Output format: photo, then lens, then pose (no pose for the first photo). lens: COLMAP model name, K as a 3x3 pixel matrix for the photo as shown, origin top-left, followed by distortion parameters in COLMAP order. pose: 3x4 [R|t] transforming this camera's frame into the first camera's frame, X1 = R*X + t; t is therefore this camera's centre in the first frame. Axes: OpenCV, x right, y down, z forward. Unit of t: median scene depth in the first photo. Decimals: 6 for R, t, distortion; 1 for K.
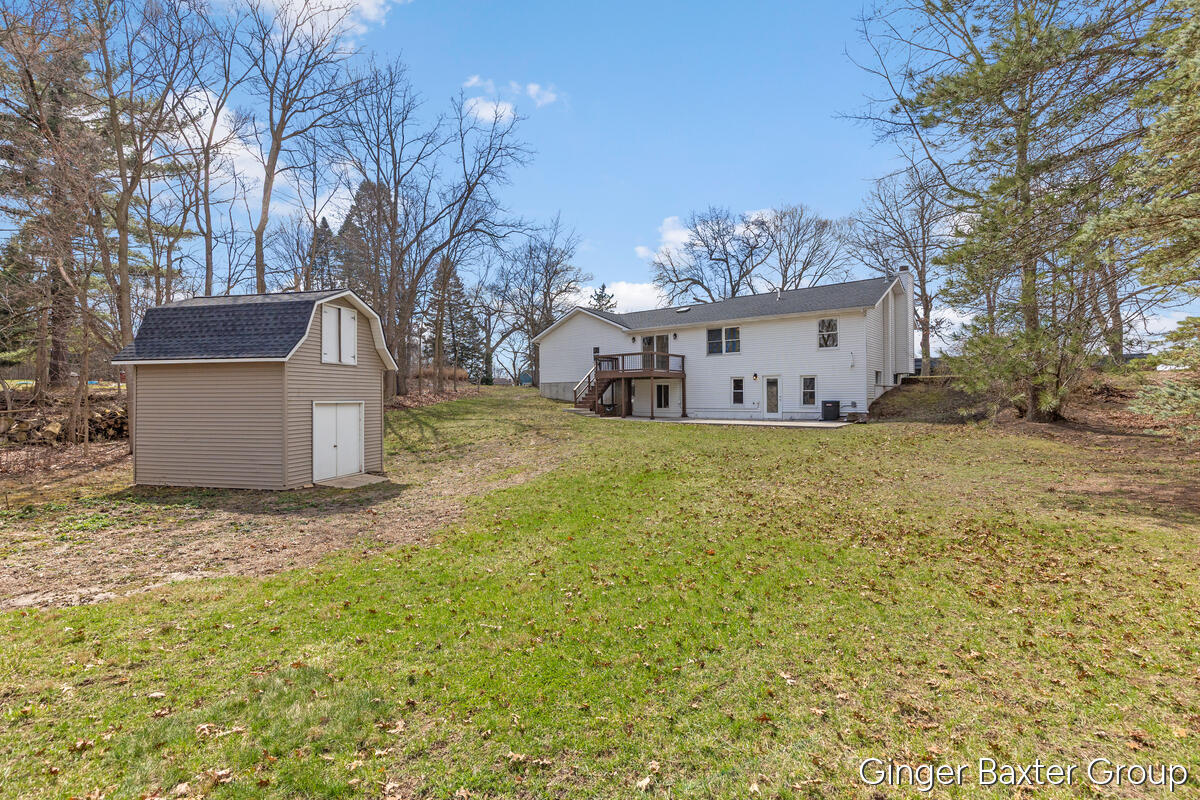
lens RADIAL K [[552.2, 0, 598.1], [0, 552.2, 398.3], [0, 0, 1]] dist [-0.001232, 0.000123]
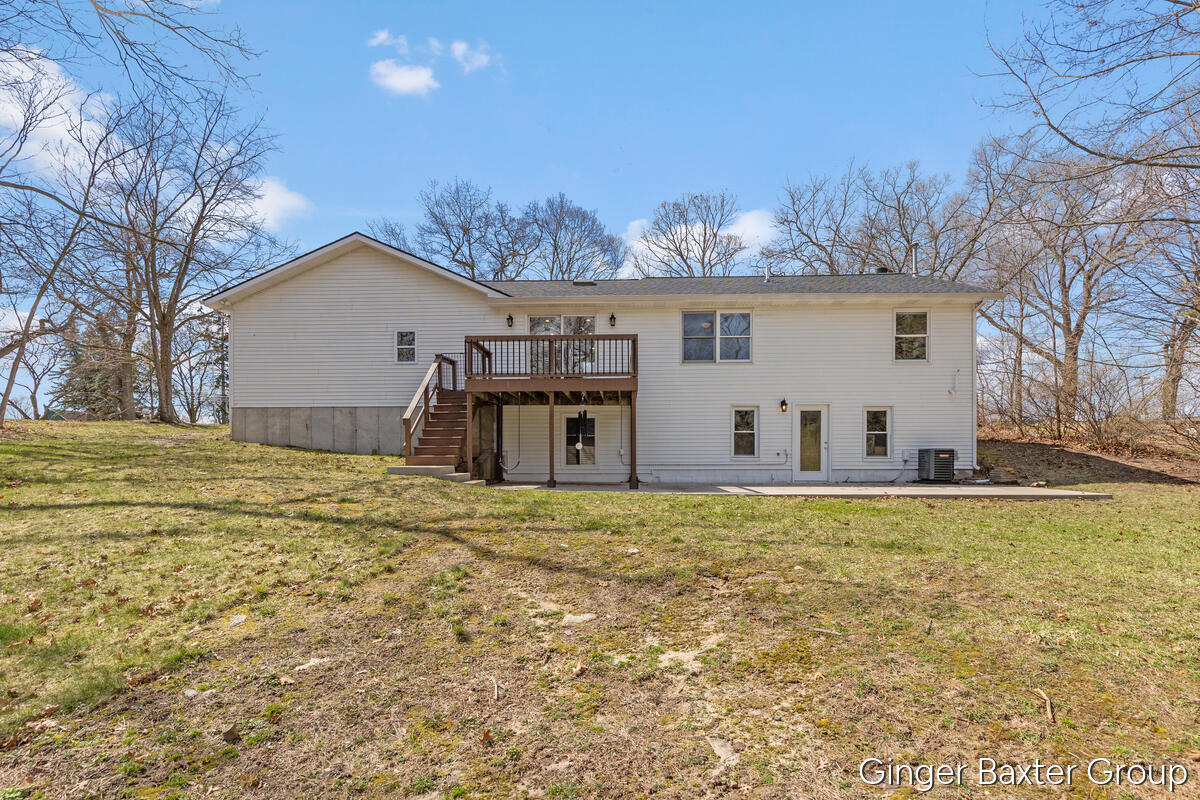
lens RADIAL K [[552.2, 0, 574.6], [0, 552.2, 446.6], [0, 0, 1]] dist [-0.001232, 0.000123]
pose [[0.789705, 0.000138, 0.613486, -0.207806], [-0.002669, 0.999991, 0.003210, -0.000010], [-0.613480, -0.004173, 0.789699, 0.672309]]
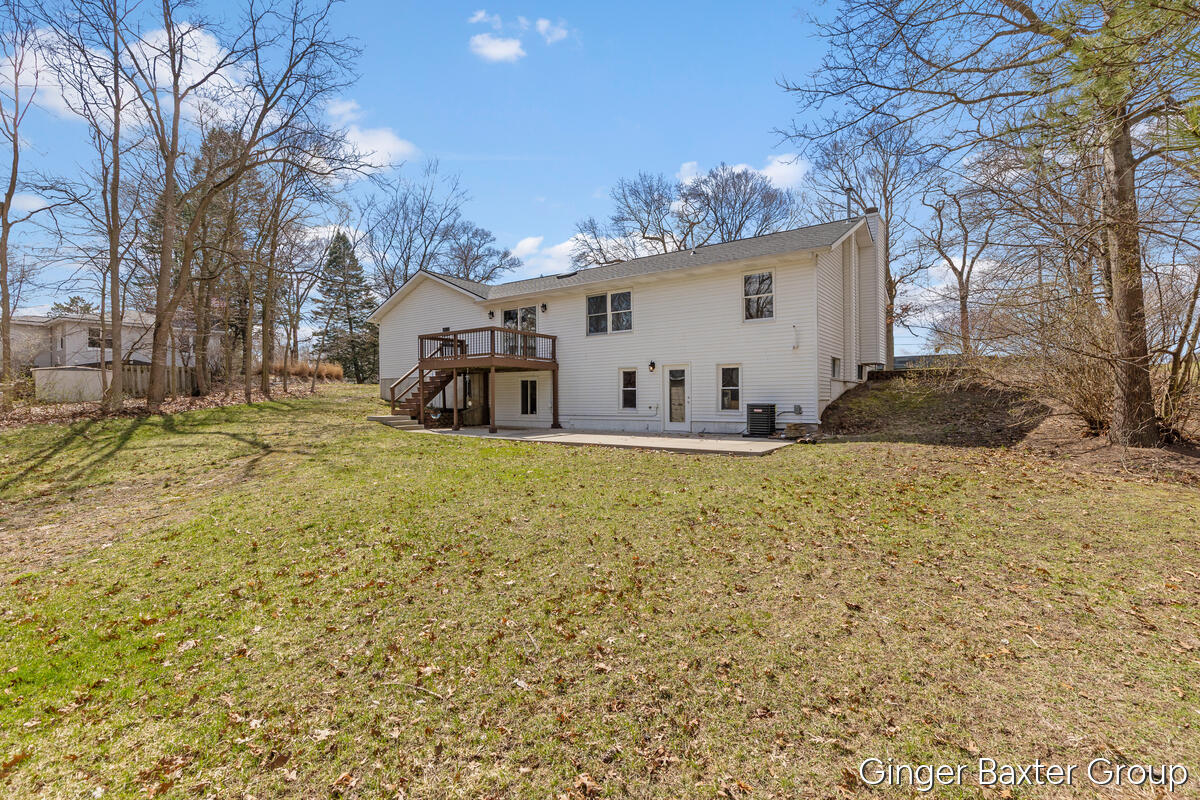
lens RADIAL K [[552.2, 0, 605.3], [0, 552.2, 399.5], [0, 0, 1]] dist [-0.001232, 0.000123]
pose [[0.996895, 0.002244, 0.078705, 0.172933], [-0.001884, 0.999987, -0.004650, 0.002220], [-0.078715, 0.004488, 0.996887, 0.346844]]
